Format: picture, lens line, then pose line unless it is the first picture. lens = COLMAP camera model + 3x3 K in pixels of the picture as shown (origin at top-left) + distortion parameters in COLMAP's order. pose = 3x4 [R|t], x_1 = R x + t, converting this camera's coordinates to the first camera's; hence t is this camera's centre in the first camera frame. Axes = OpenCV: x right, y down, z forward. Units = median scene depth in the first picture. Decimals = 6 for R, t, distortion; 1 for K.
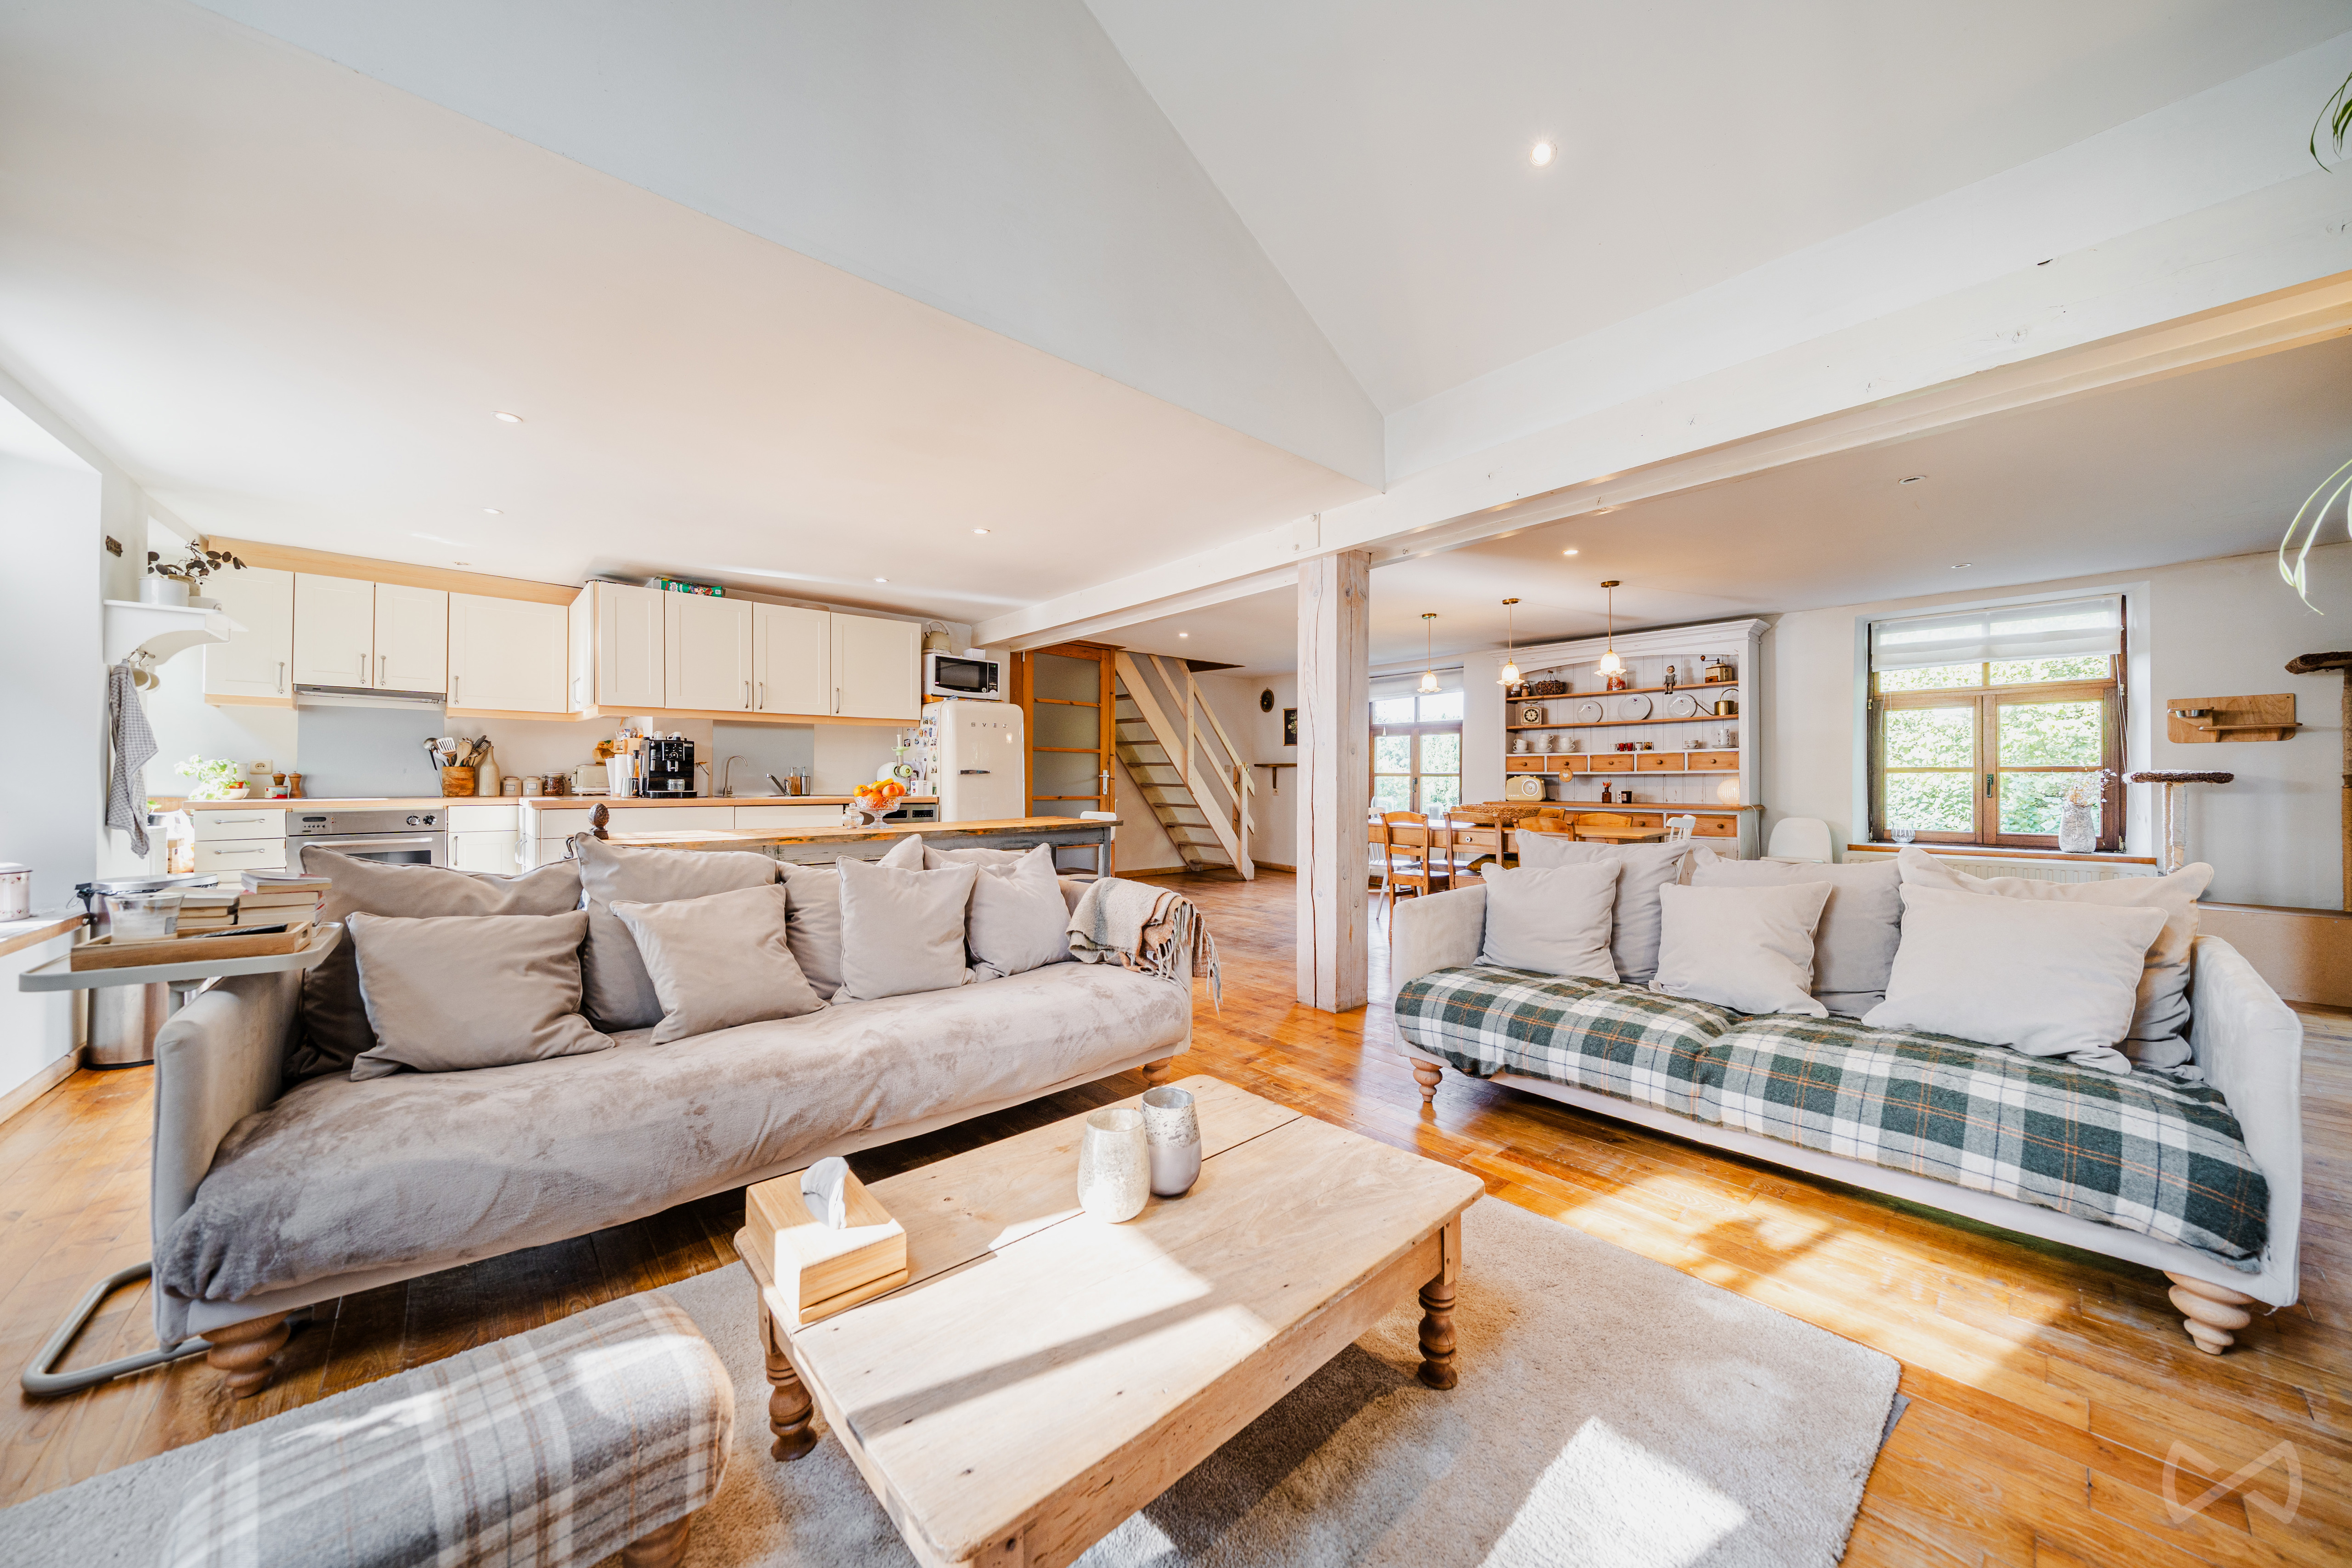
lens RADIAL K [[829.3, 0, 1176.0], [0, 829.3, 784.0], [0, 0, 1]] dist [-0.000080, -0.000017]
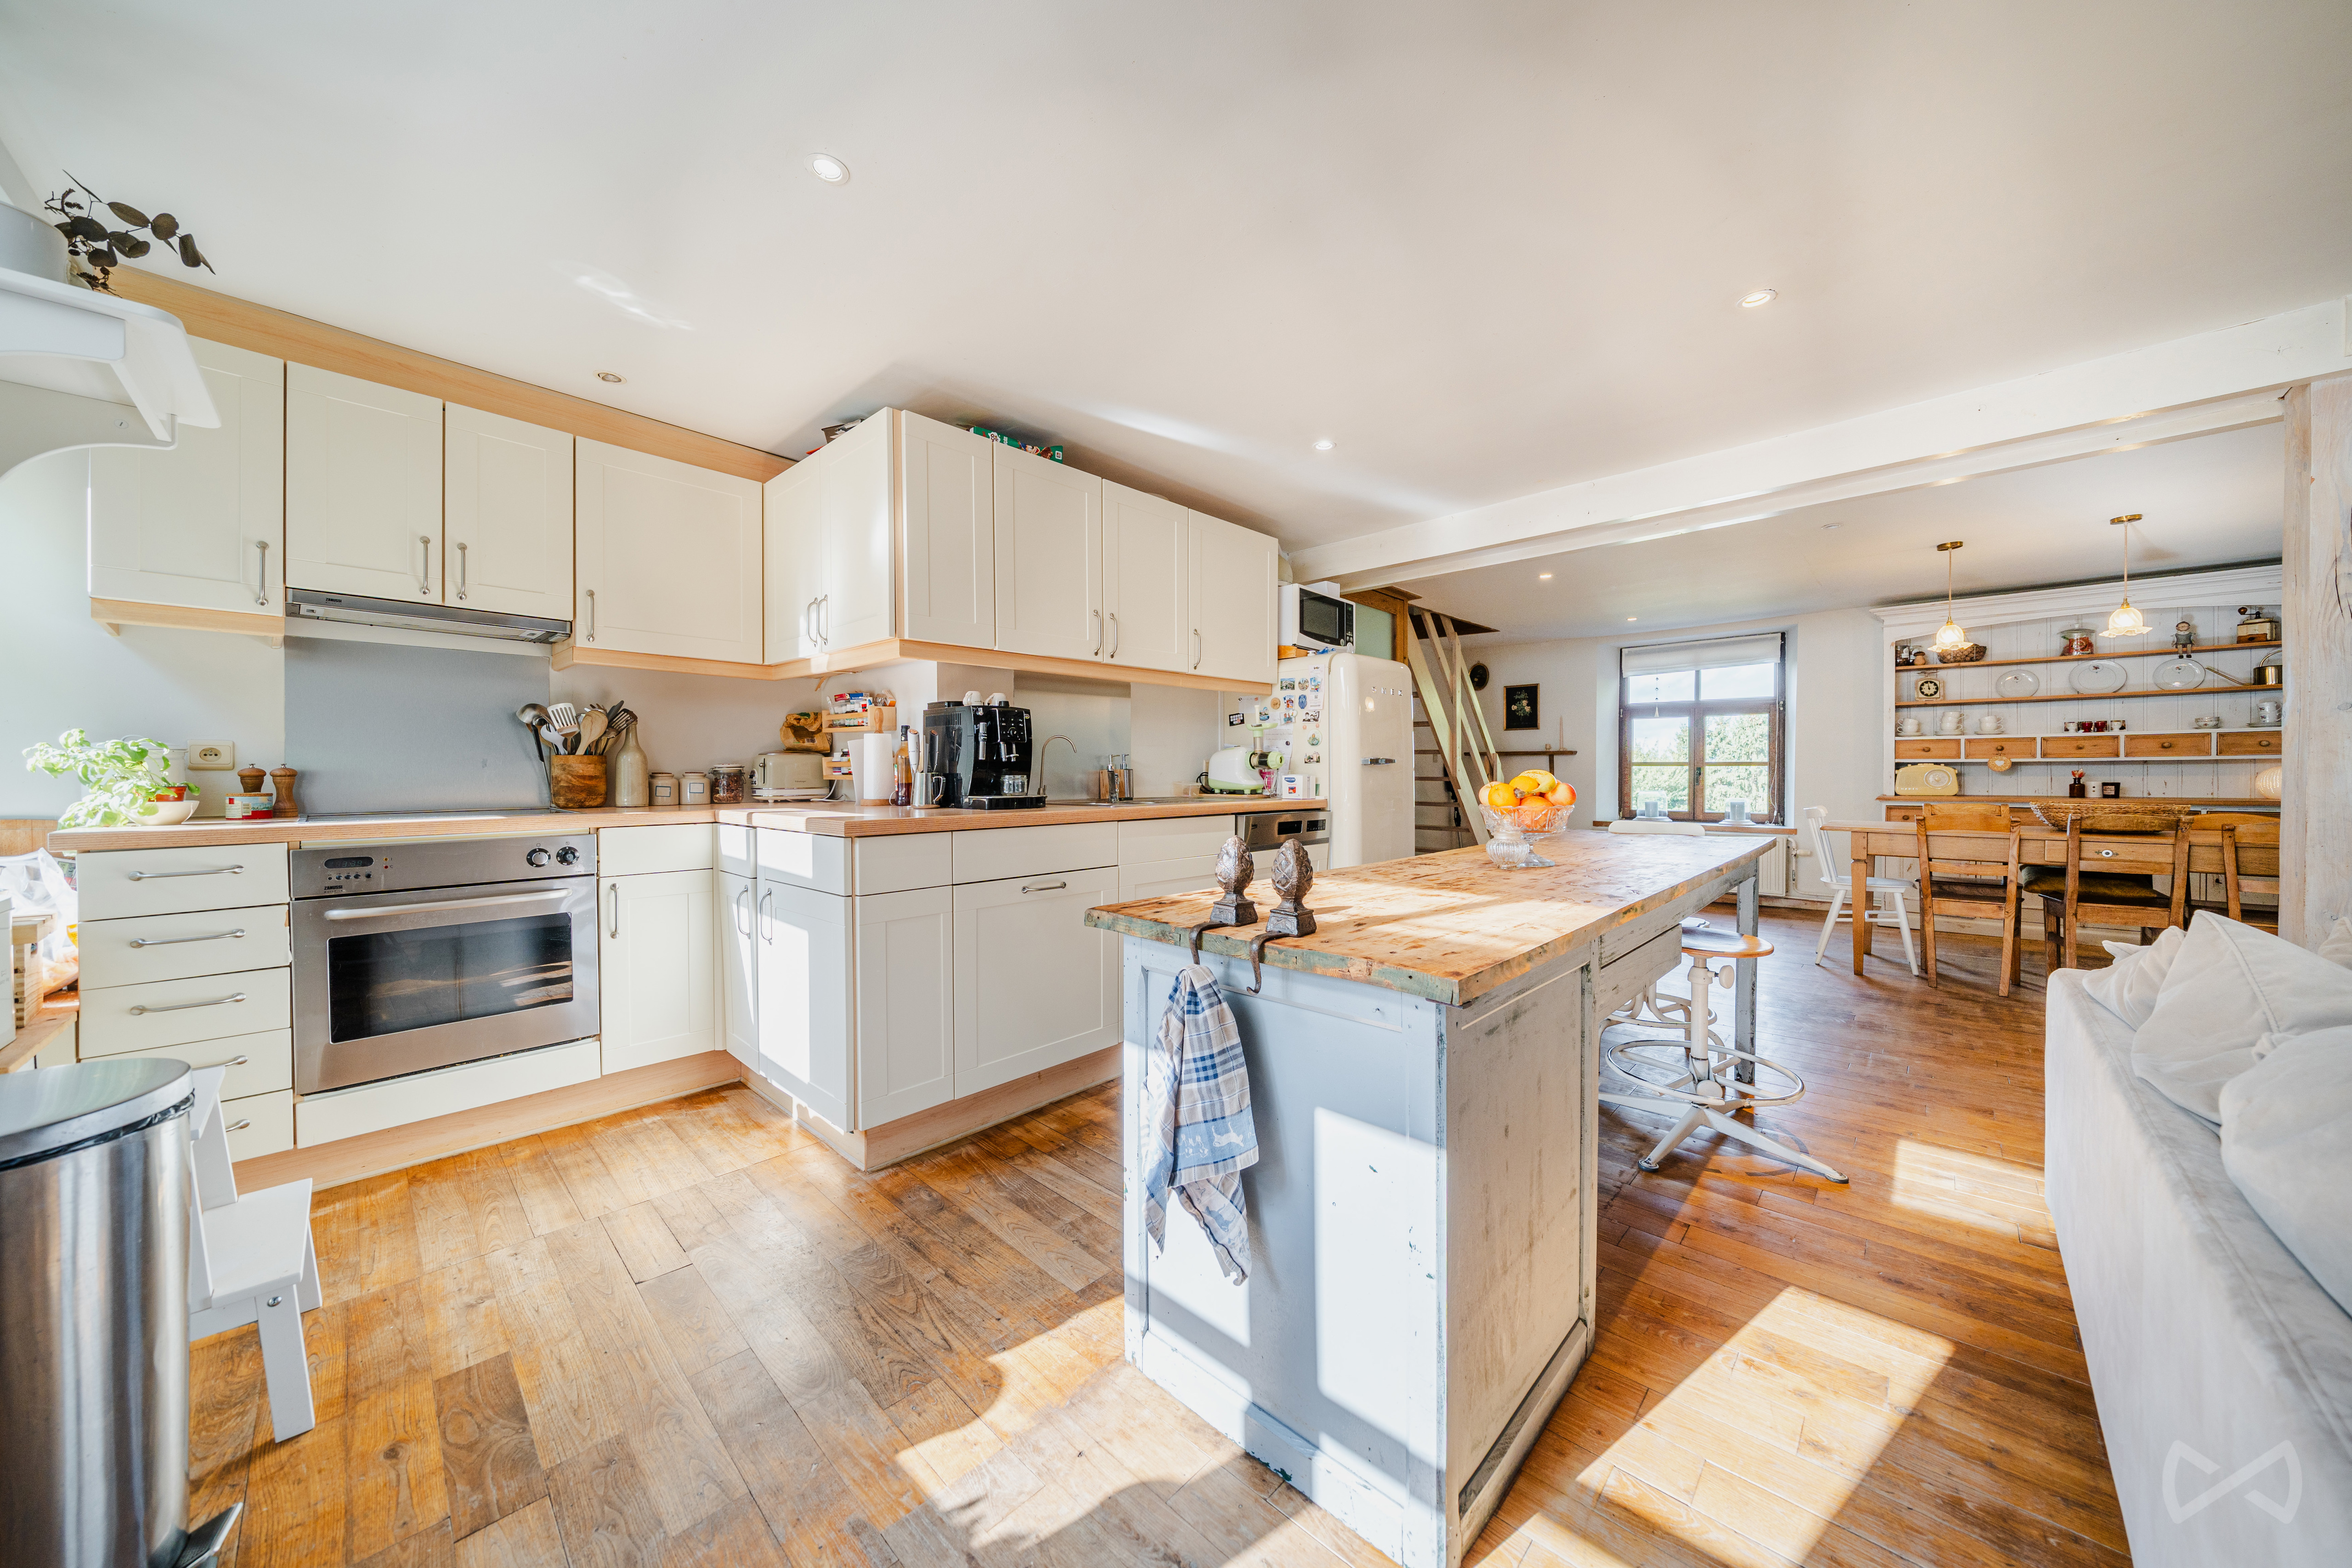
lens RADIAL K [[803.1, 0, 1176.0], [0, 803.1, 784.0], [0, 0, 1]] dist [-0.001837, 0.000013]
pose [[0.995792, -0.007149, 0.091366, -0.507202], [0.006204, 0.999924, 0.010615, -0.004614], [-0.091435, -0.010003, 0.995761, 0.414151]]
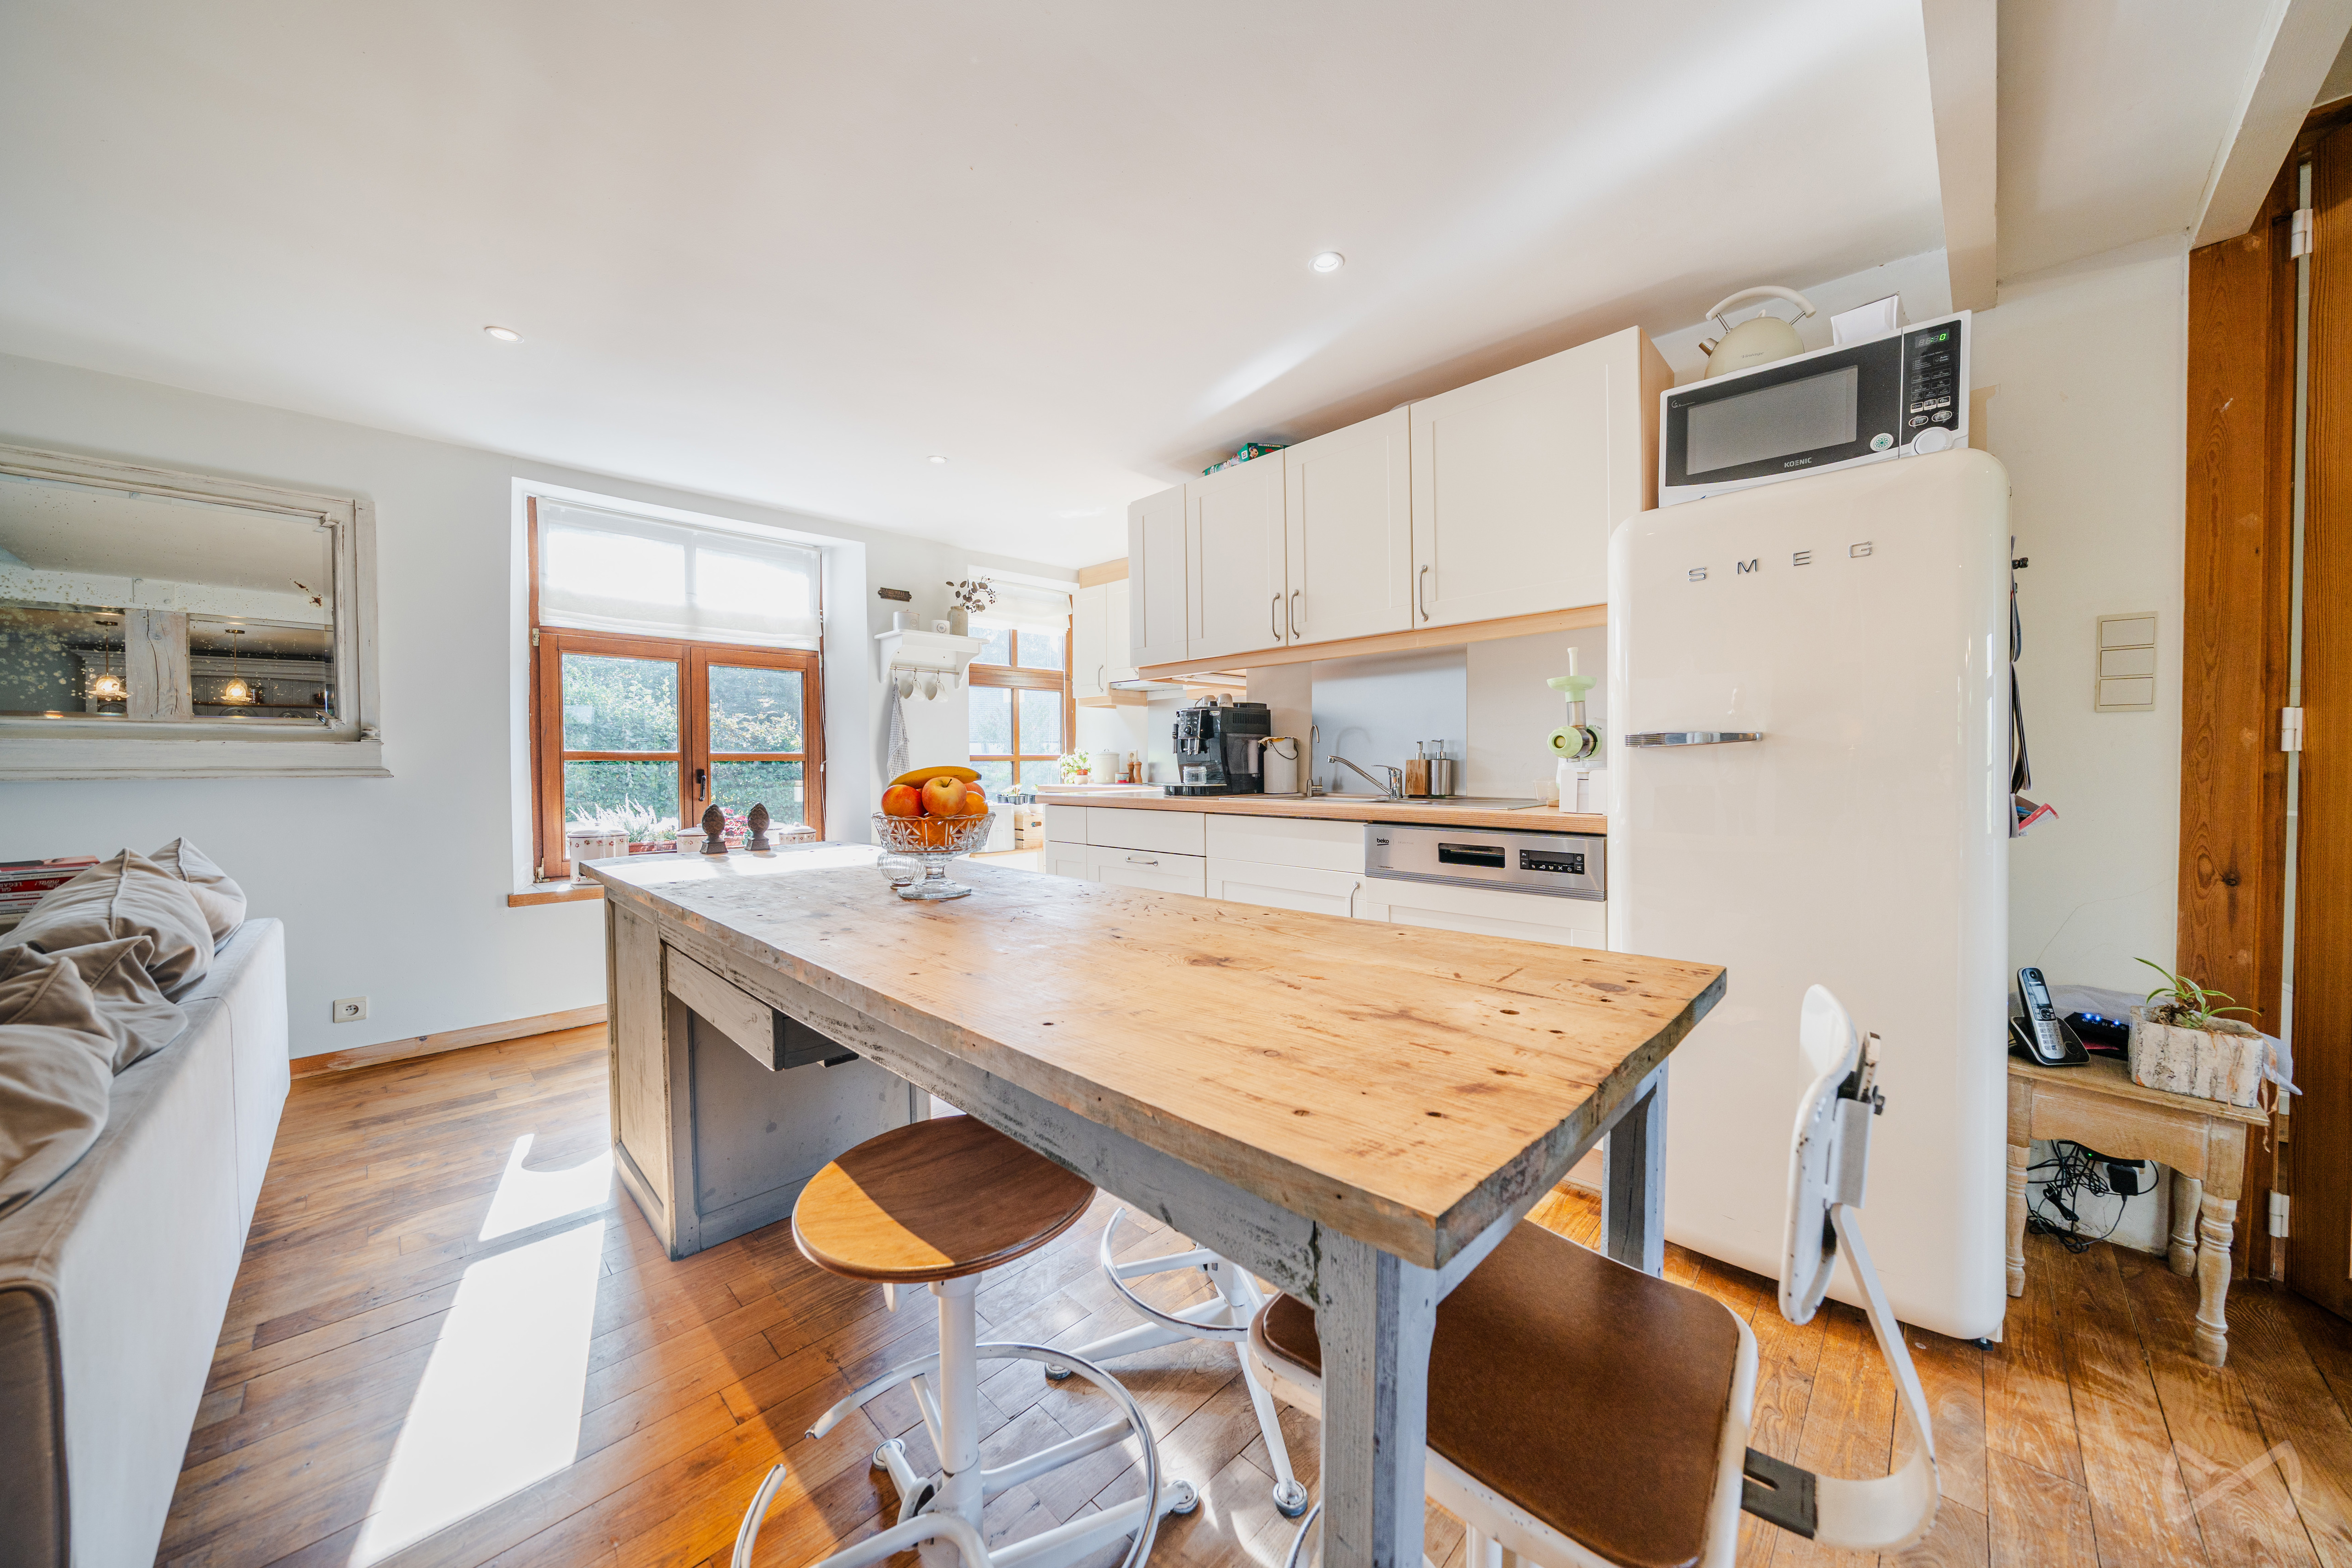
lens RADIAL K [[803.1, 0, 1176.0], [0, 803.1, 784.0], [0, 0, 1]] dist [-0.001837, 0.000013]
pose [[0.076461, 0.023718, -0.996790, 0.023452], [0.001463, 0.999713, 0.023899, -0.006637], [0.997072, -0.003285, 0.076404, 0.877146]]
